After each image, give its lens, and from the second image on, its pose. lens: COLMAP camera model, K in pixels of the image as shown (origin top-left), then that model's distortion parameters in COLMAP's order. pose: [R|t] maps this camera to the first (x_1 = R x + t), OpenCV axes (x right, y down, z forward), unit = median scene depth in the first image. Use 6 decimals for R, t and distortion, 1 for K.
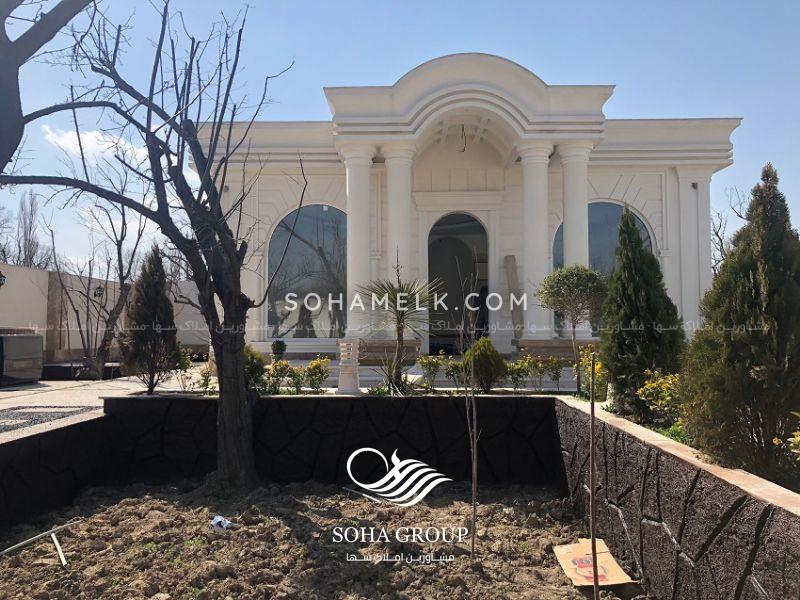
lens RADIAL K [[664.4, 0, 393.6], [0, 664.4, 306.0], [0, 0, 1]] dist [0.038291, -0.044330]
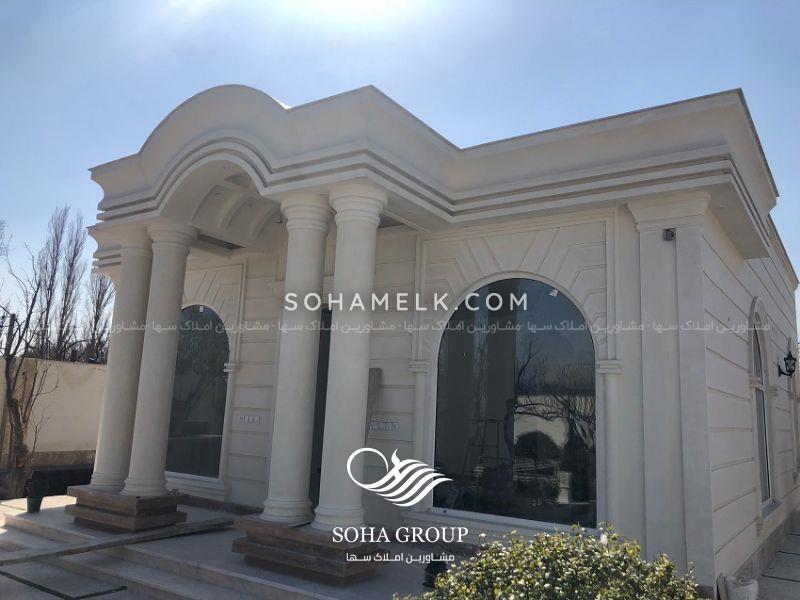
lens RADIAL K [[664.4, 0, 398.9], [0, 664.4, 296.6], [0, 0, 1]] dist [0.038291, -0.044330]
pose [[0.836017, -0.056740, -0.545762, 0.648801], [-0.019590, 0.990918, -0.133029, -0.070257], [0.548353, 0.121906, 0.827313, 0.546575]]
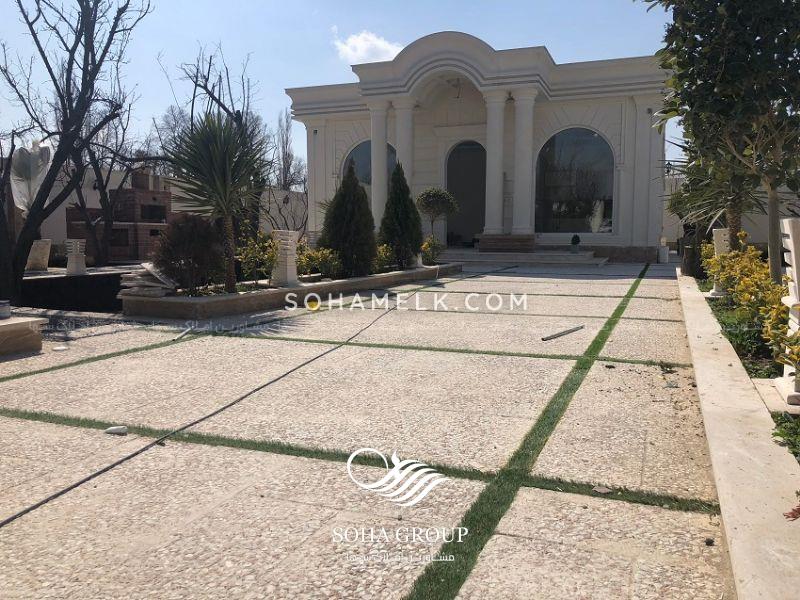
lens RADIAL K [[664.4, 0, 398.4], [0, 664.4, 298.7], [0, 0, 1]] dist [0.038291, -0.044330]
pose [[0.934830, 0.039048, -0.352941, 0.544933], [0.009642, 0.990778, 0.135154, -0.007579], [0.354964, -0.129749, 0.925833, -0.422625]]
